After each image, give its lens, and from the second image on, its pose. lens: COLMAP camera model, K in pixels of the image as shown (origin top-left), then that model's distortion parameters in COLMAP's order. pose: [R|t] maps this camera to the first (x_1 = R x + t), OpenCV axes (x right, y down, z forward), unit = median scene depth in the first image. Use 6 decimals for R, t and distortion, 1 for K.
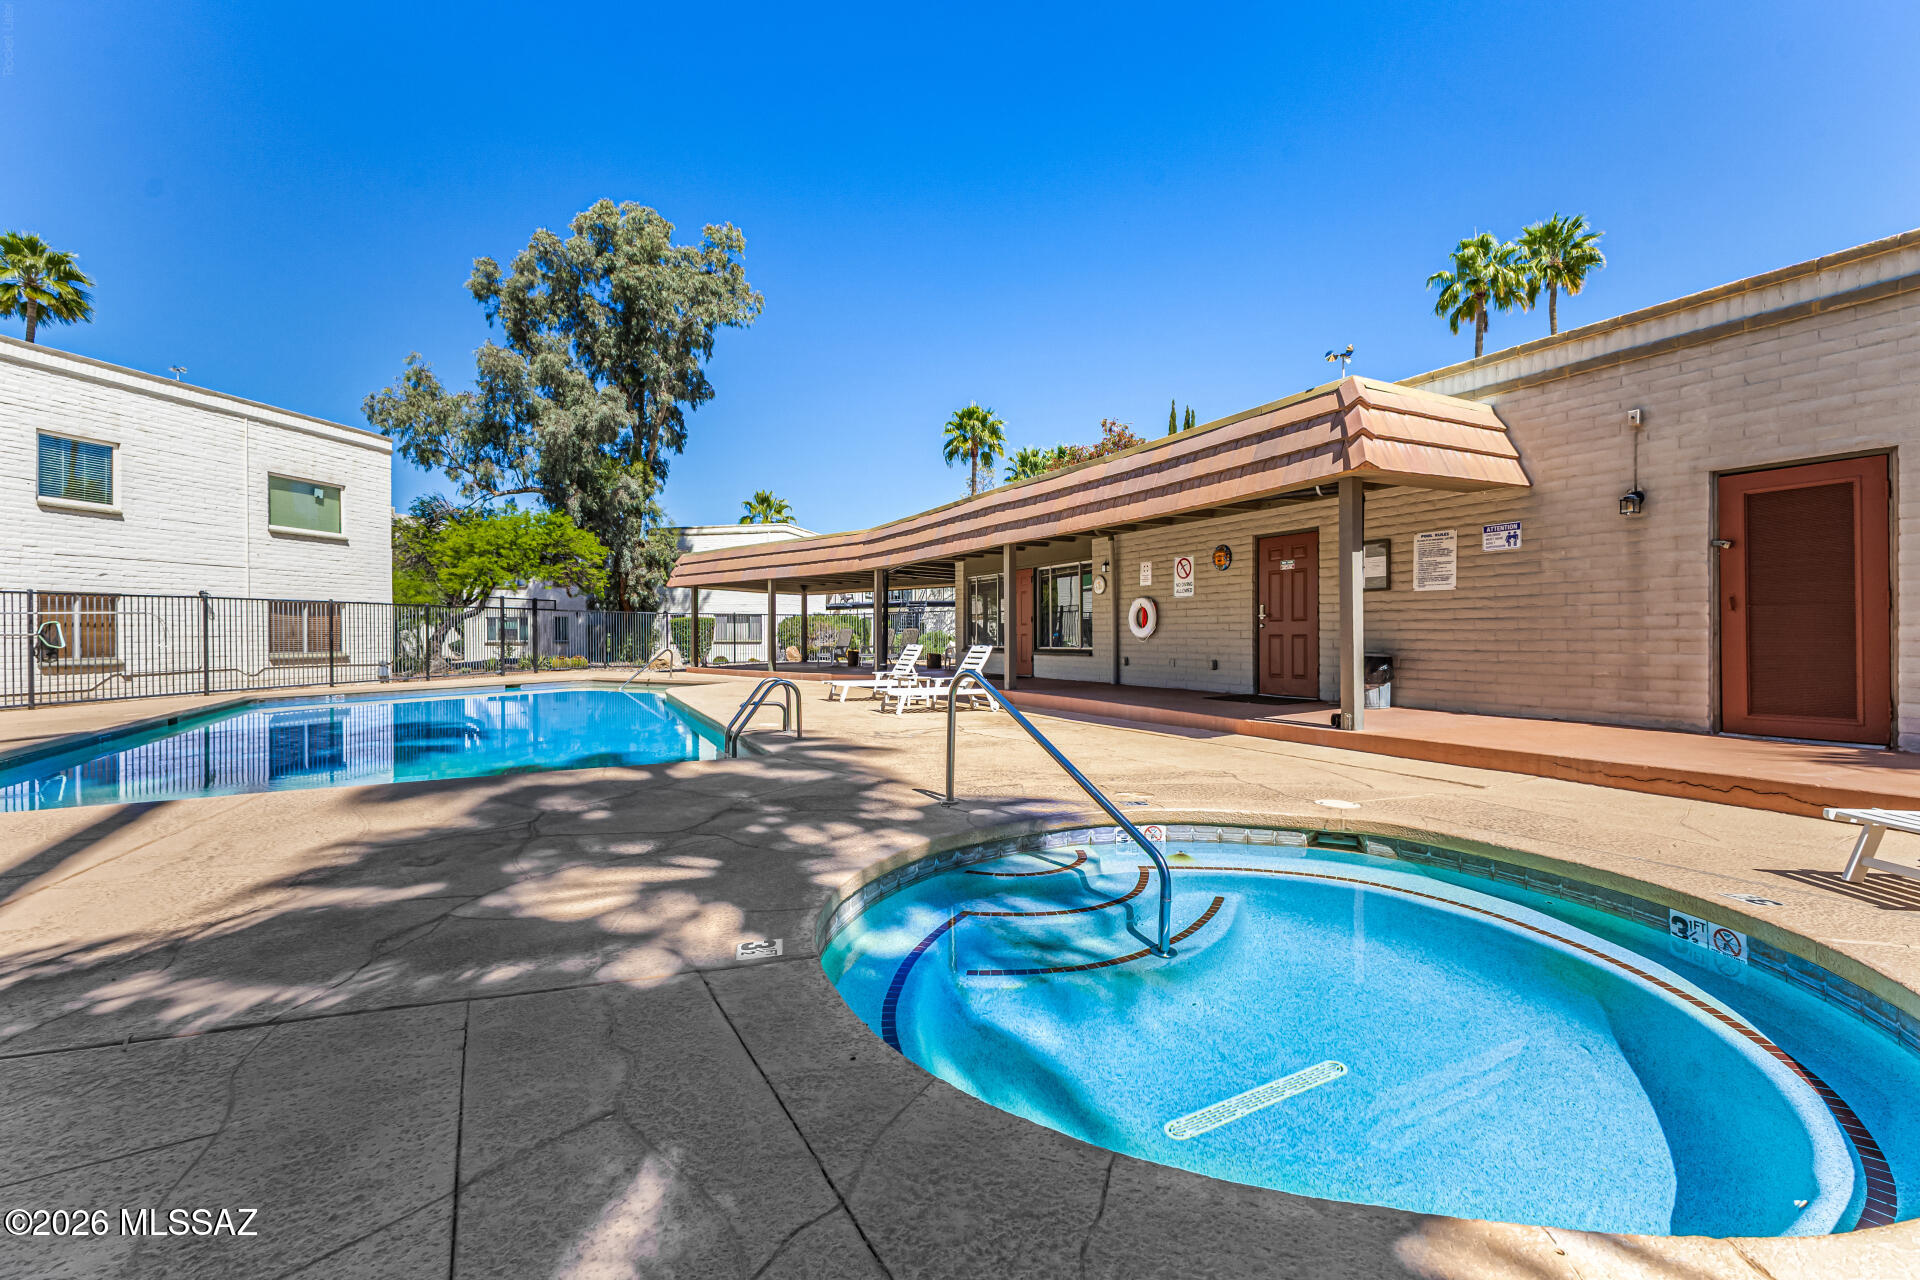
lens RADIAL K [[828.1, 0, 957.8], [0, 828.1, 637.2], [0, 0, 1]] dist [0.013108, -0.002644]
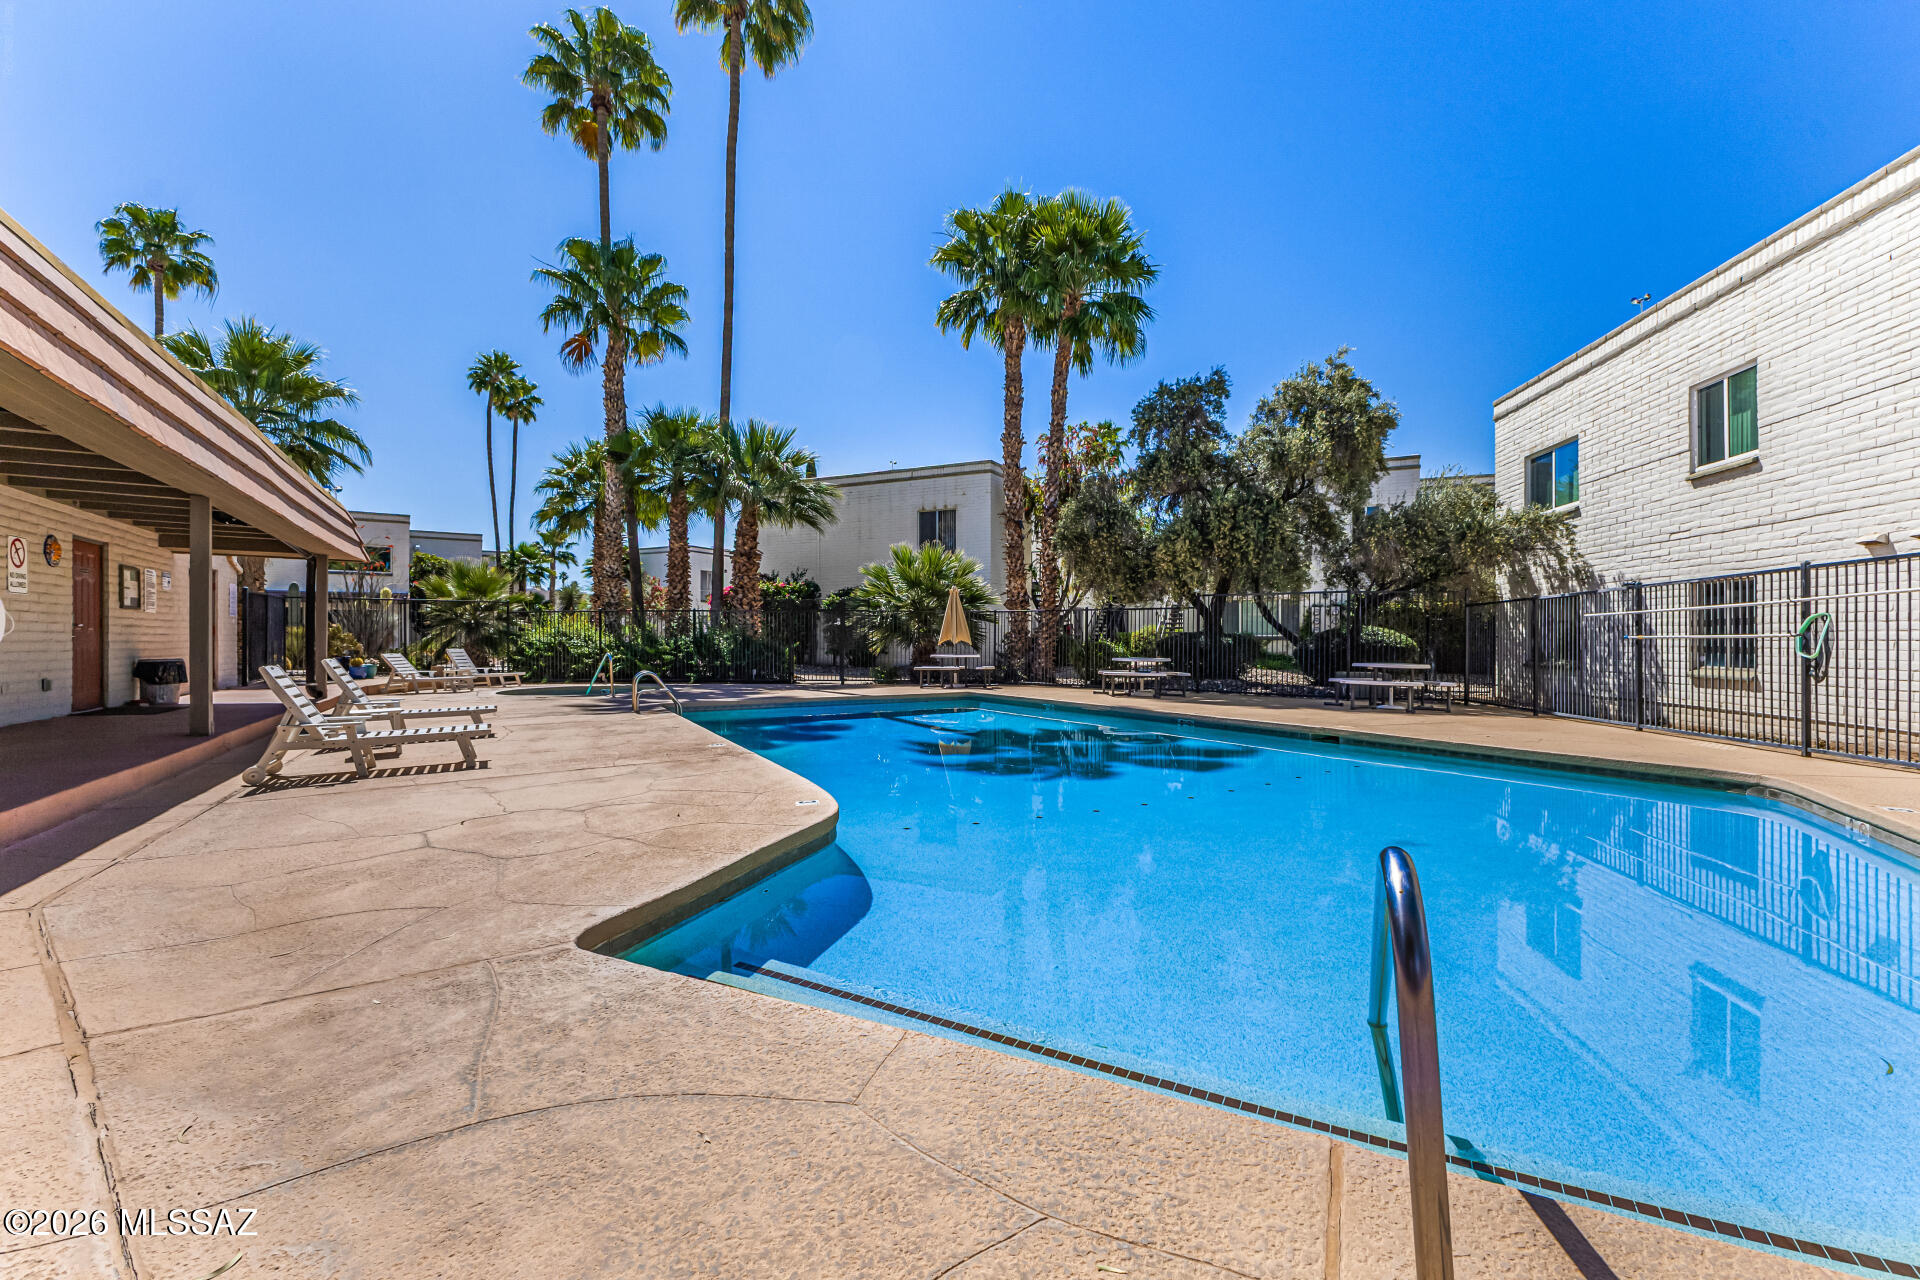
lens RADIAL K [[828.1, 0, 959.2], [0, 828.1, 638.1], [0, 0, 1]] dist [0.013108, -0.002644]
pose [[-0.999440, 0.006830, -0.032750, -0.320197], [0.006664, 0.999964, 0.005172, -0.005799], [0.032784, 0.004951, -0.999450, 1.107838]]
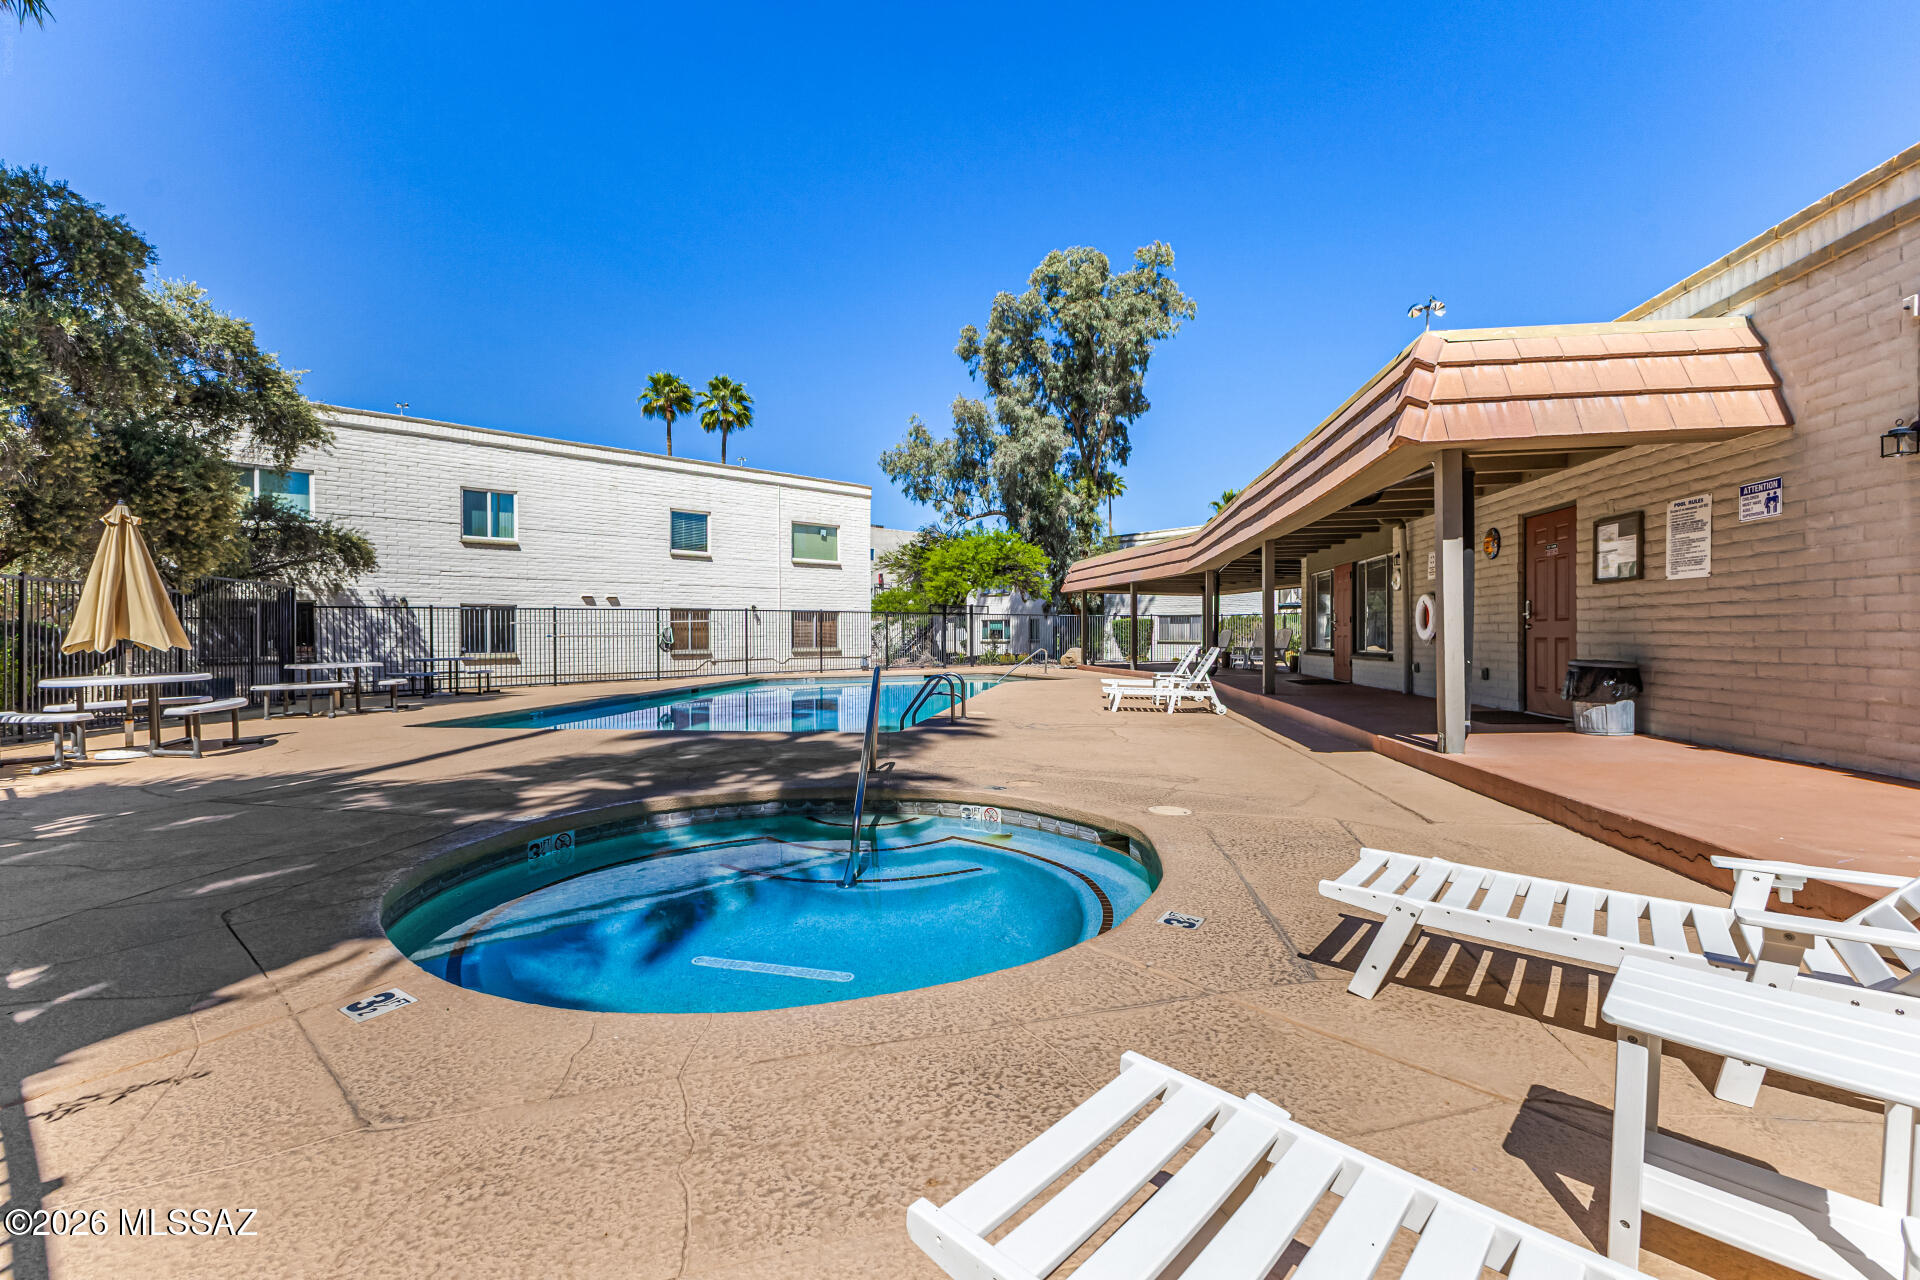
lens RADIAL K [[828.1, 0, 959.2], [0, 828.1, 636.1], [0, 0, 1]] dist [0.013108, -0.002644]
pose [[0.813245, 0.002427, -0.581917, 0.222689], [-0.003057, 0.999995, -0.000103, -0.001640], [0.581914, 0.001863, 0.813248, 0.013785]]
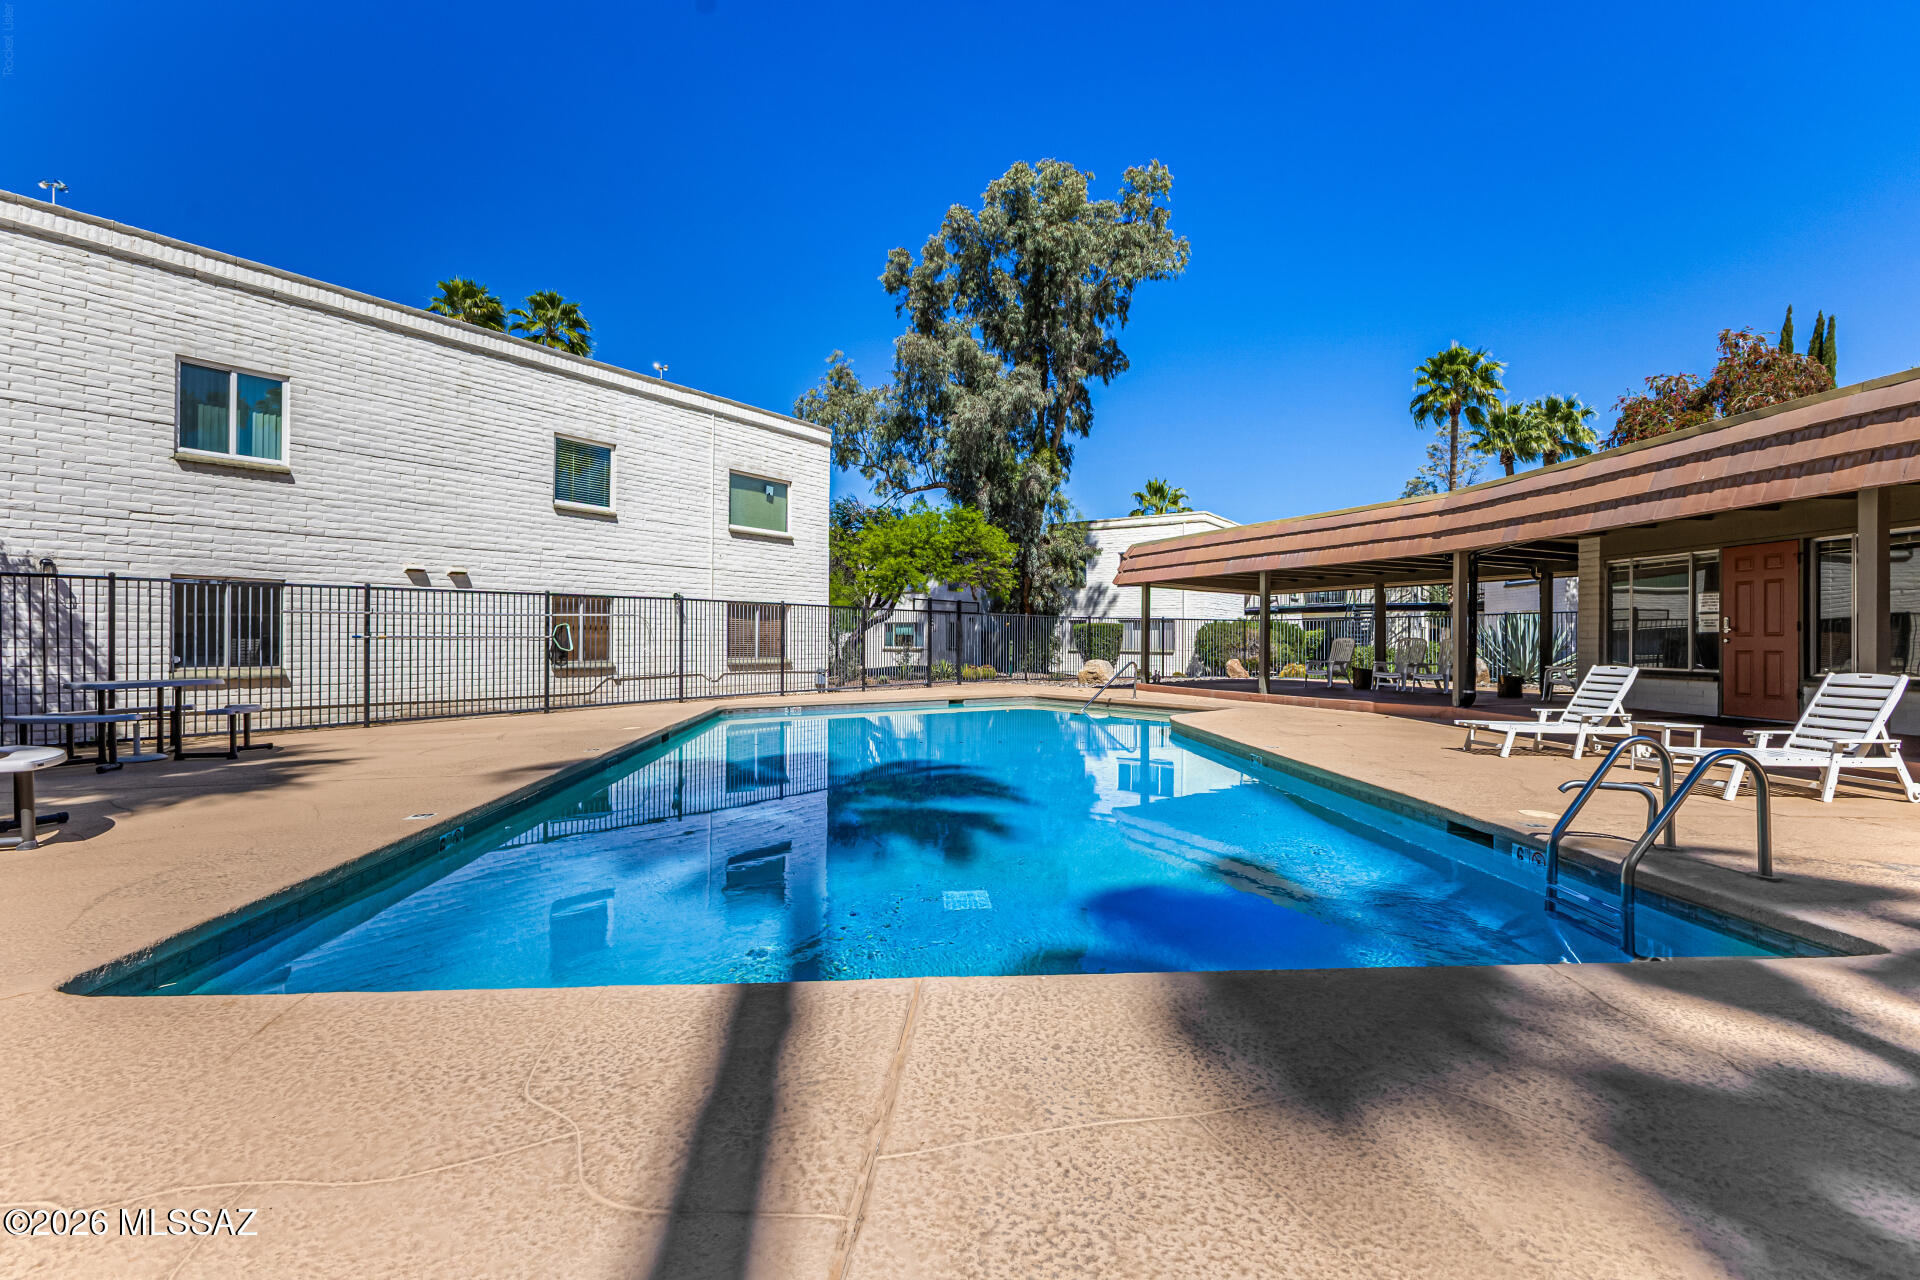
lens RADIAL K [[884.5, 0, 958.1], [0, 884.5, 634.5], [0, 0, 1]] dist [-0.002720, -0.002922]
pose [[0.921693, 0.007849, -0.387841, -0.180228], [-0.012661, 0.999871, -0.009853, -0.001210], [0.387713, 0.013992, 0.921674, 0.160297]]
